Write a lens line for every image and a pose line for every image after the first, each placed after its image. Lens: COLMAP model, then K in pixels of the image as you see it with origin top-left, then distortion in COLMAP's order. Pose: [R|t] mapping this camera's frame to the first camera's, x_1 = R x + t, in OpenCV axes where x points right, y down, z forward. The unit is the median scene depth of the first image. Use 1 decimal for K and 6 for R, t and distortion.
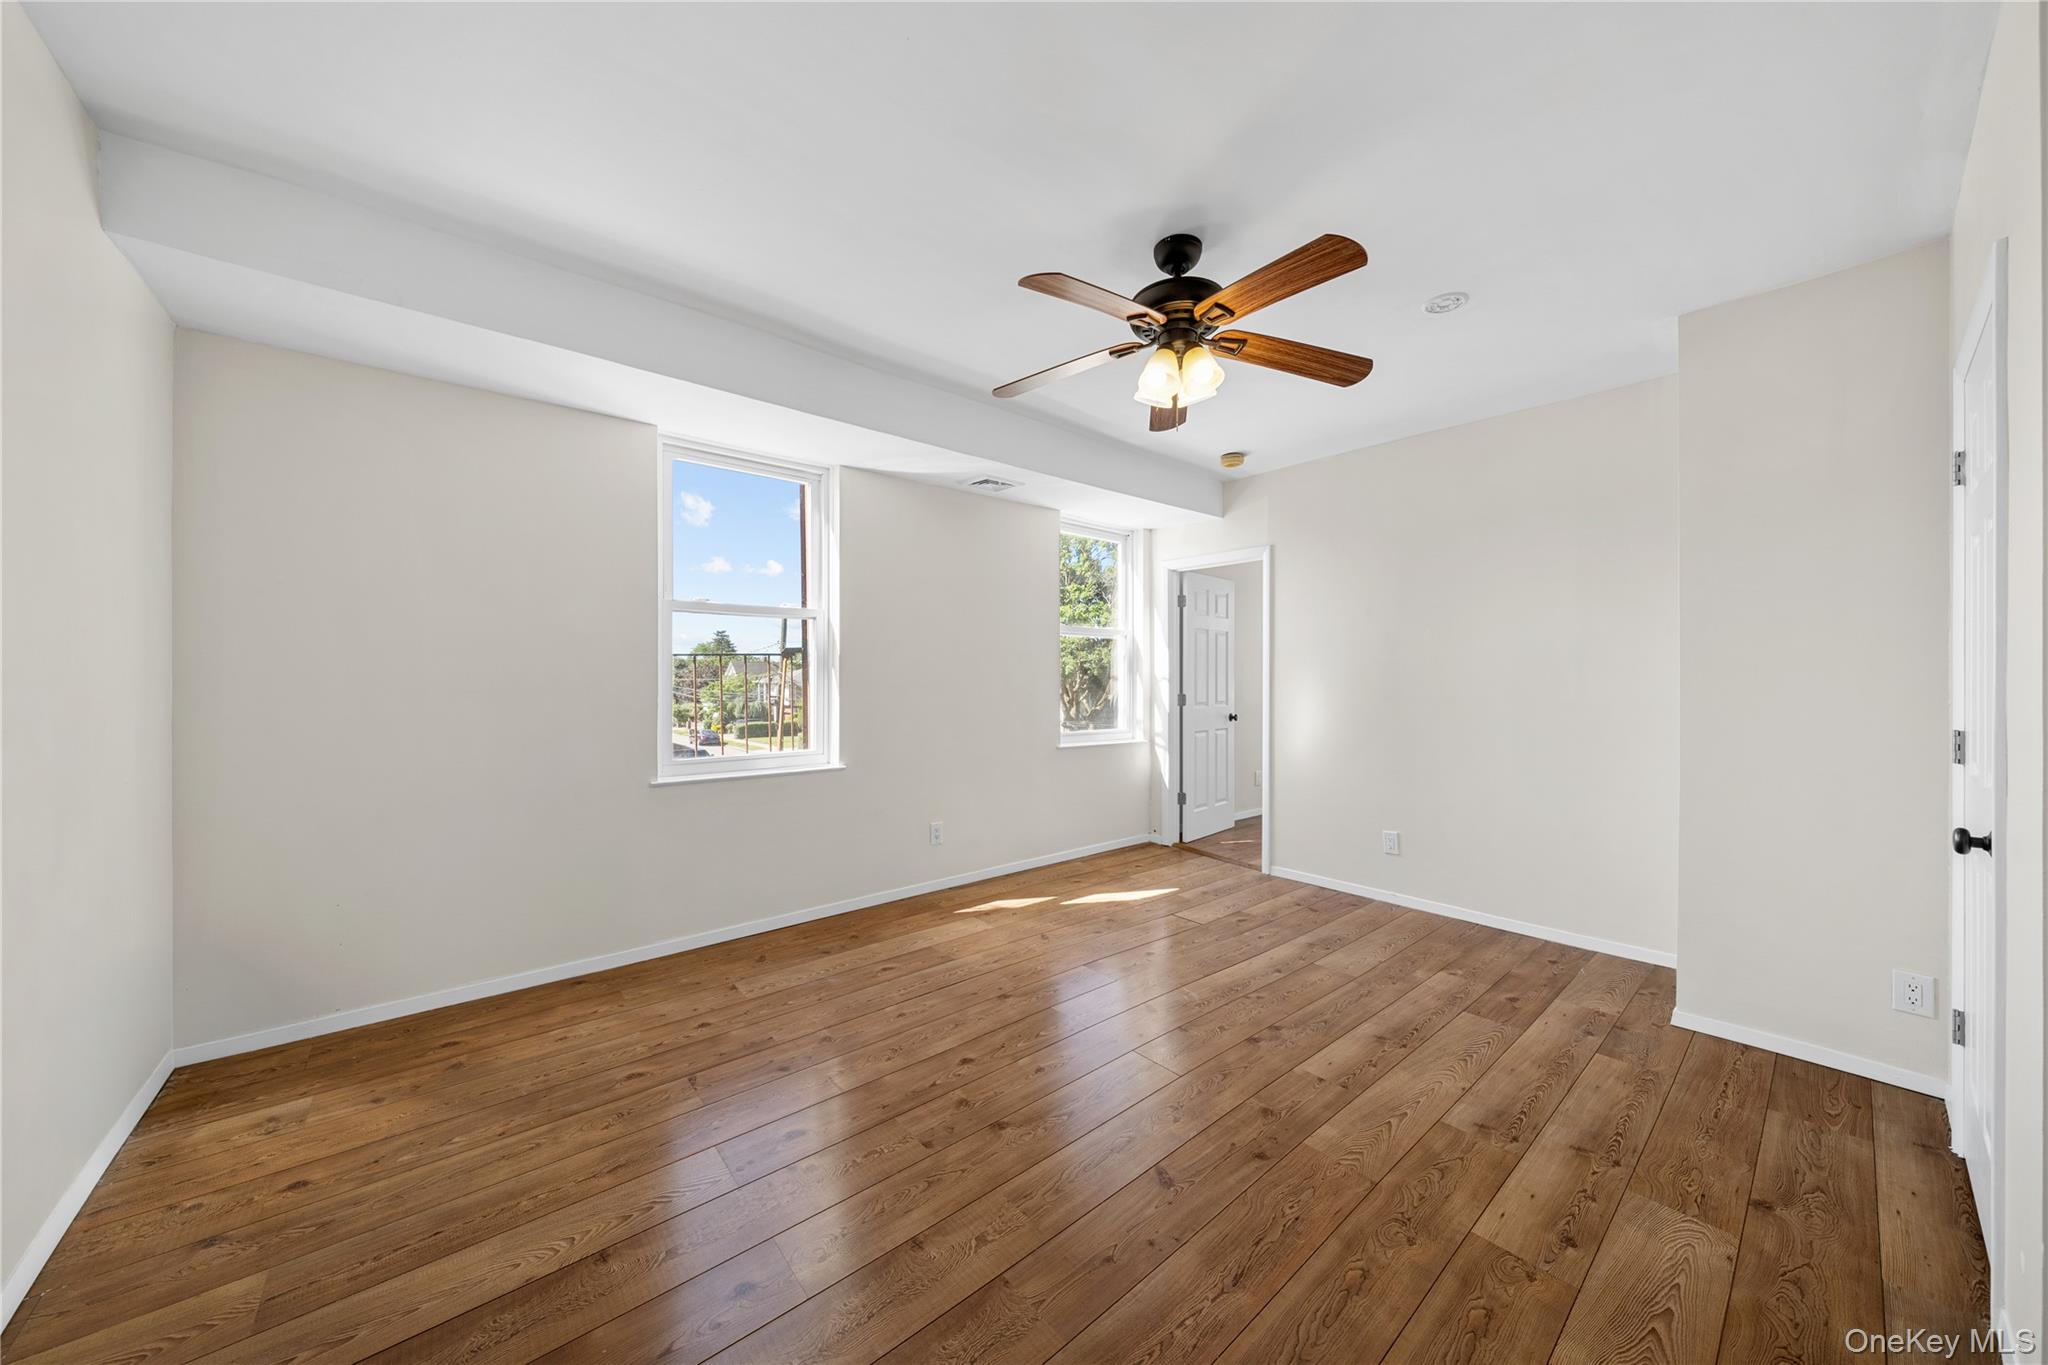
lens RADIAL K [[695.4, 0, 1024.0], [0, 695.4, 682.5], [0, 0, 1]] dist [0.001374, -0.002406]
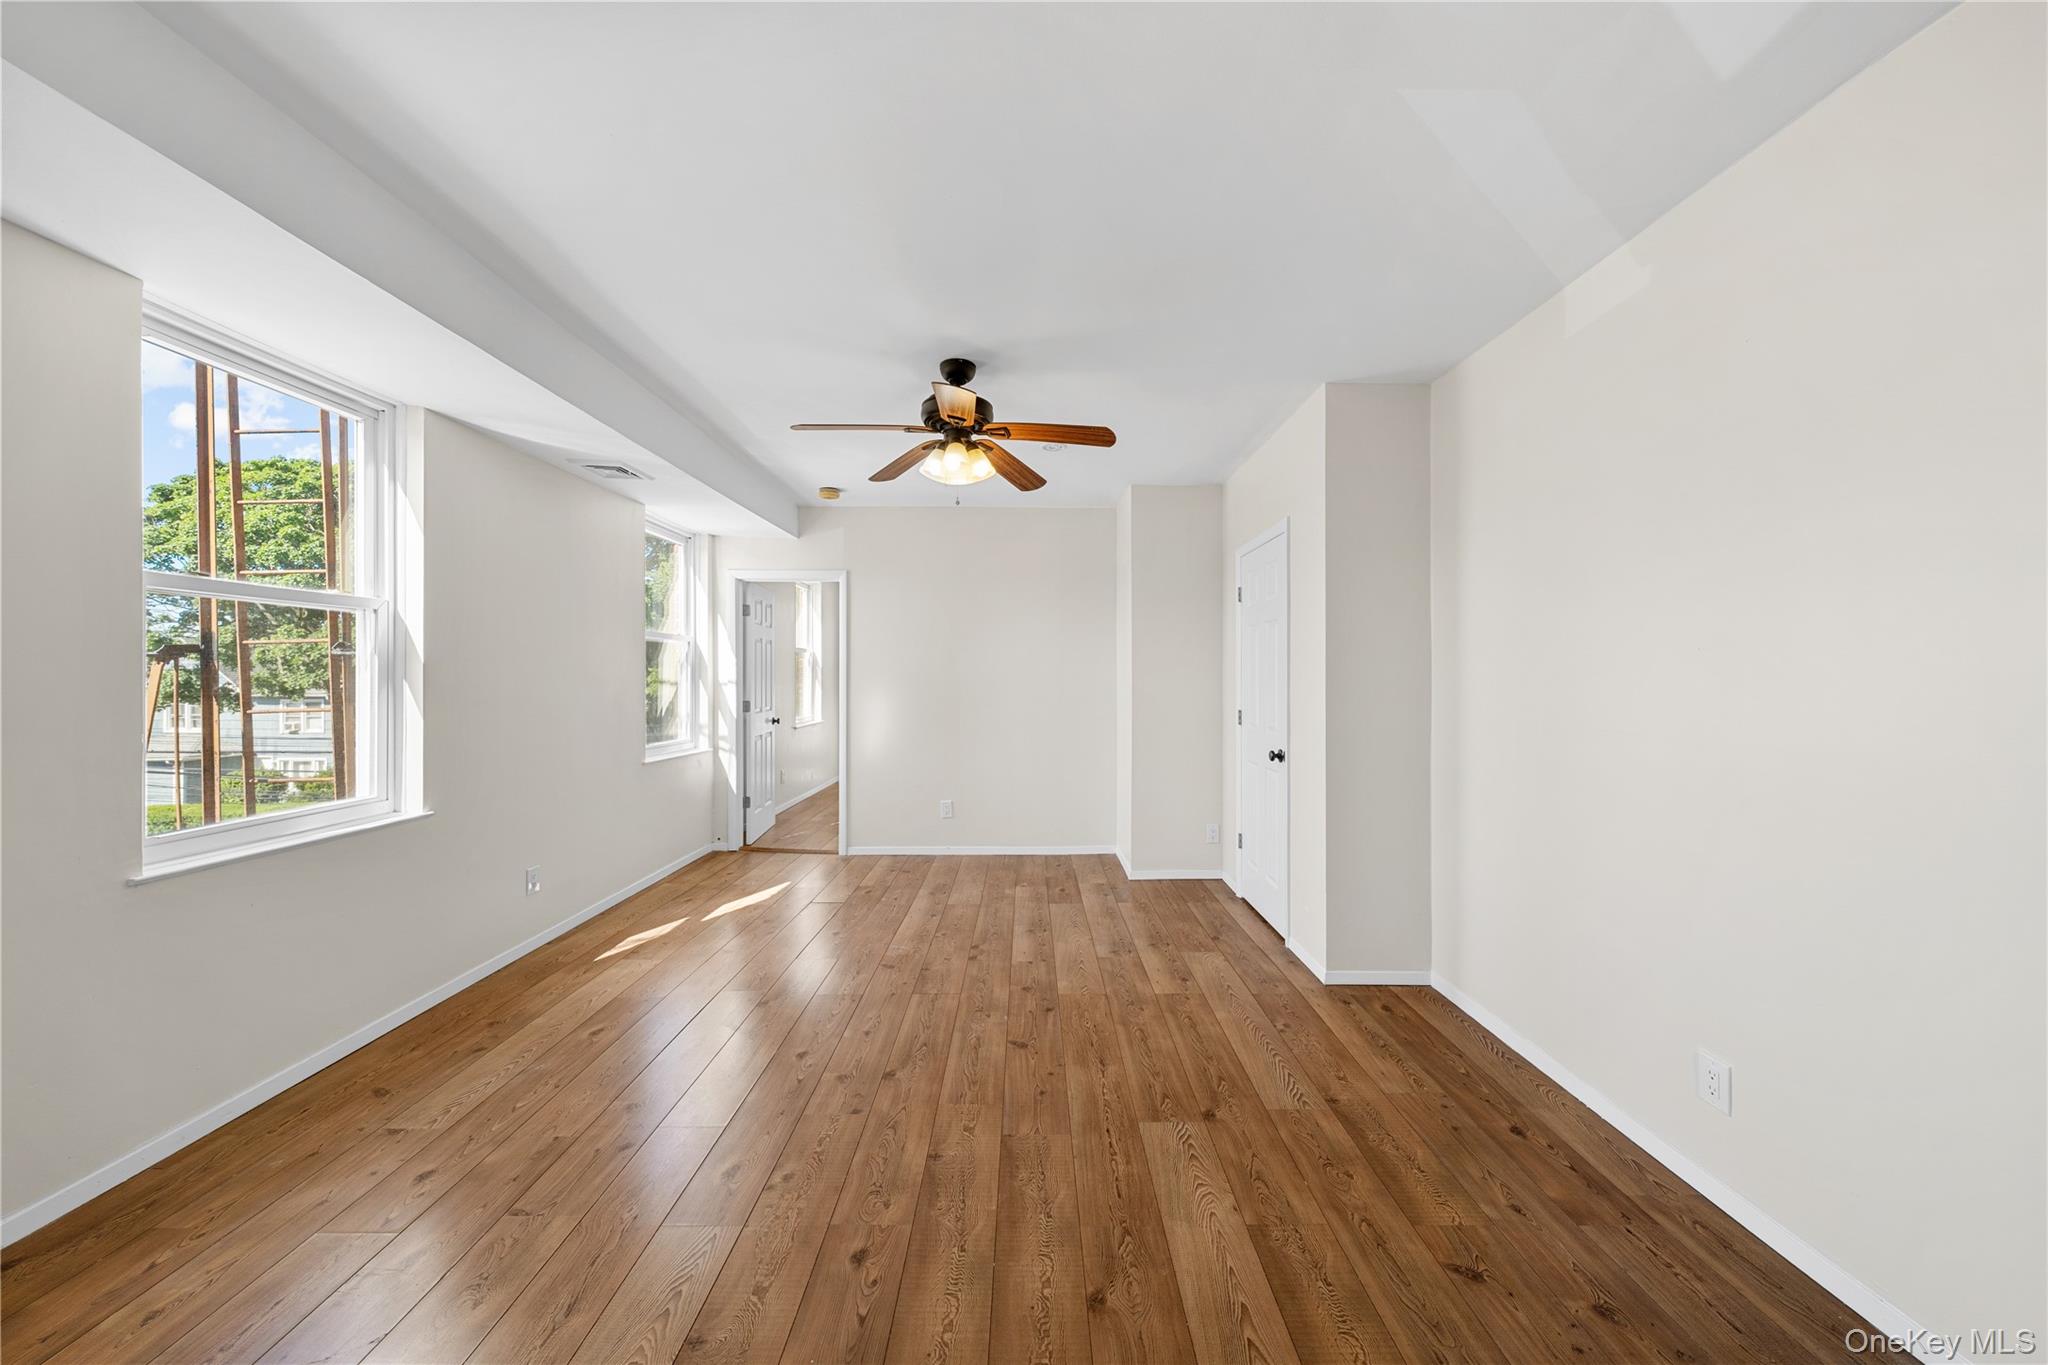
lens RADIAL K [[695.4, 0, 1024.0], [0, 695.4, 682.5], [0, 0, 1]] dist [0.001374, -0.002406]
pose [[0.647851, -0.008069, 0.761724, -0.515029], [0.006499, 0.999966, 0.005065, -0.022725], [-0.761739, 0.001669, 0.647882, 0.038313]]
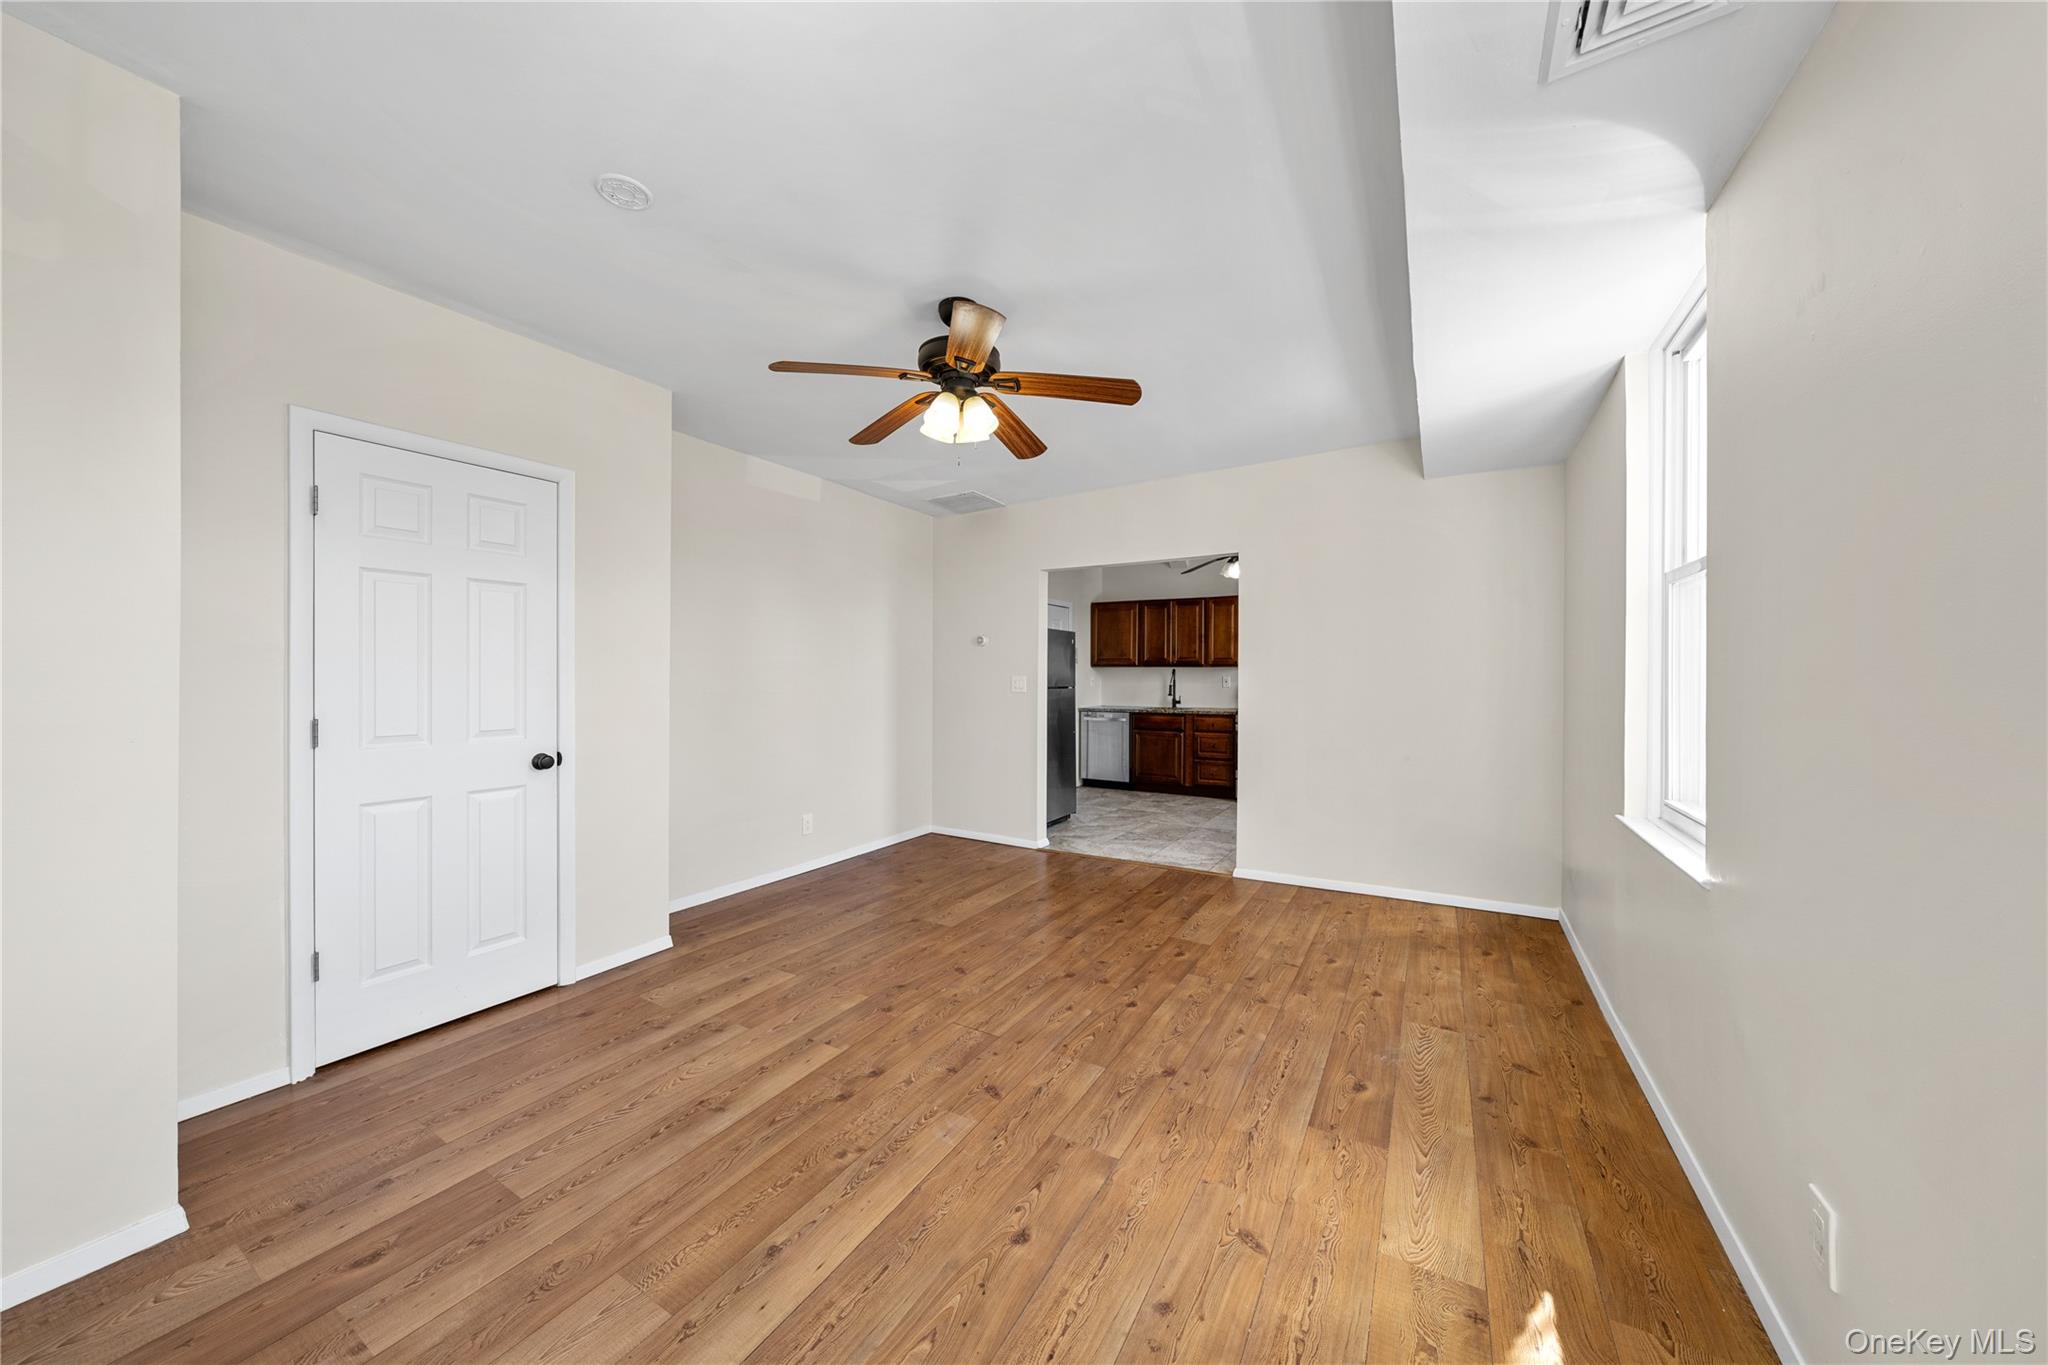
lens RADIAL K [[715.4, 0, 1043.2], [0, 715.4, 678.9], [0, 0, 1]] dist [-0.000377, -0.000046]
pose [[-0.934190, -0.003910, -0.356753, 0.377649], [-0.007500, 0.999934, 0.008682, -0.012219], [0.356696, 0.010786, -0.934158, 1.593963]]
